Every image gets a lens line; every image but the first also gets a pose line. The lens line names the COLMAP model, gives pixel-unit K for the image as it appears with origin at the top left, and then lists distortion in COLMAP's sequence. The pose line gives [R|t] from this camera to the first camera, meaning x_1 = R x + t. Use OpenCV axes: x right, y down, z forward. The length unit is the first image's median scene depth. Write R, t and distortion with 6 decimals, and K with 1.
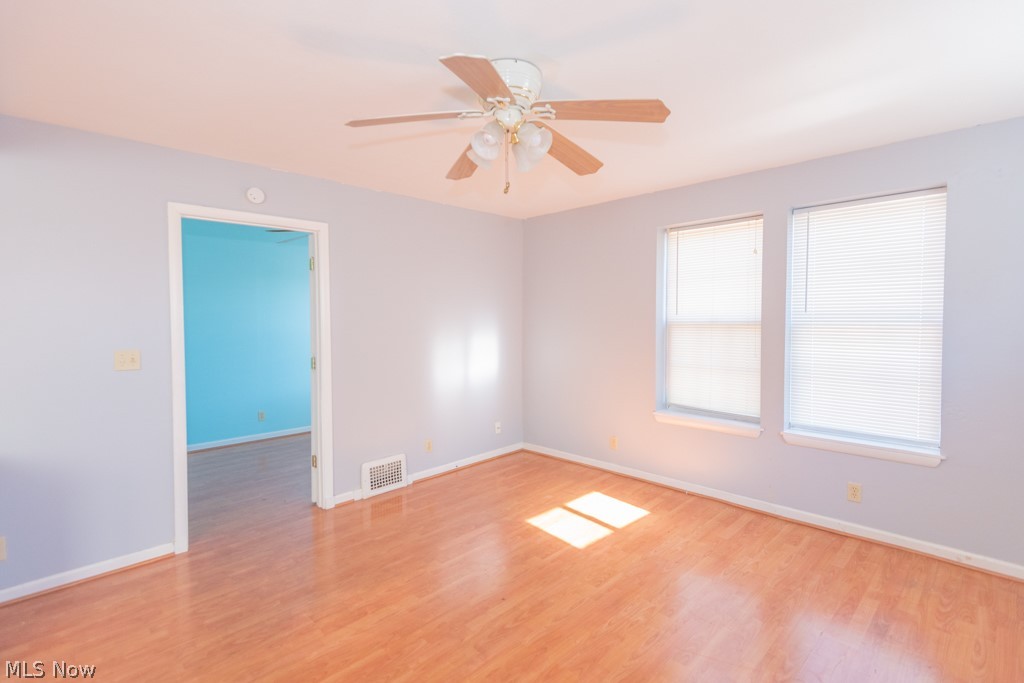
lens RADIAL K [[478.3, 0, 514.4], [0, 478.3, 335.6], [0, 0, 1]] dist [0.074511, -0.032843]
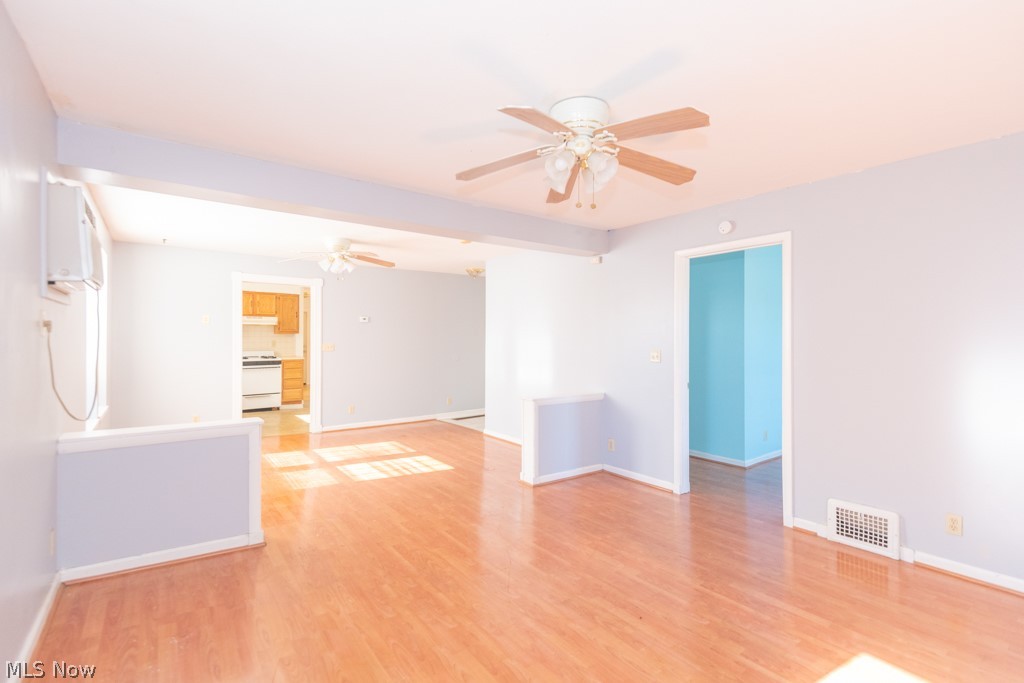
lens RADIAL K [[478.3, 0, 514.4], [0, 478.3, 335.6], [0, 0, 1]] dist [0.074511, -0.032843]
pose [[-0.135087, -0.004958, -0.990821, 0.676218], [-0.033081, 0.999453, -0.000491, -0.000978], [0.990281, 0.032711, -0.135177, 0.610649]]
